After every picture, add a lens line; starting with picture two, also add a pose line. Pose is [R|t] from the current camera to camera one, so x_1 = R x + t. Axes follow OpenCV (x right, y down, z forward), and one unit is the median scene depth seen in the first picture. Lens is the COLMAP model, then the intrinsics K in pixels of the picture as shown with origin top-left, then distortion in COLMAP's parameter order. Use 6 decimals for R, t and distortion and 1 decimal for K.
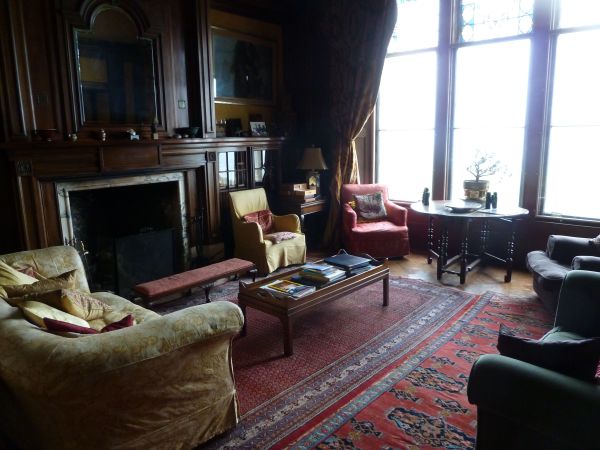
lens RADIAL K [[455.4, 0, 298.6], [0, 455.4, 222.2], [0, 0, 1]] dist [-0.008820, -0.000817]
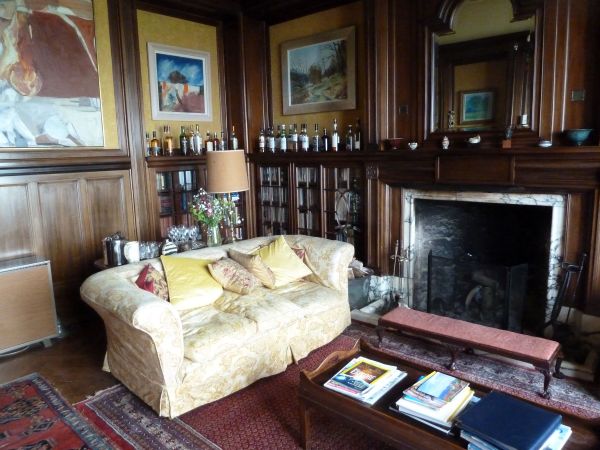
lens RADIAL K [[455.4, 0, 298.6], [0, 455.4, 222.2], [0, 0, 1]] dist [-0.008820, -0.000817]
pose [[0.011667, 0.178560, -0.983860, 0.453041], [-0.161889, 0.971283, 0.174357, -0.135188], [0.986740, 0.157242, 0.040239, 0.630322]]
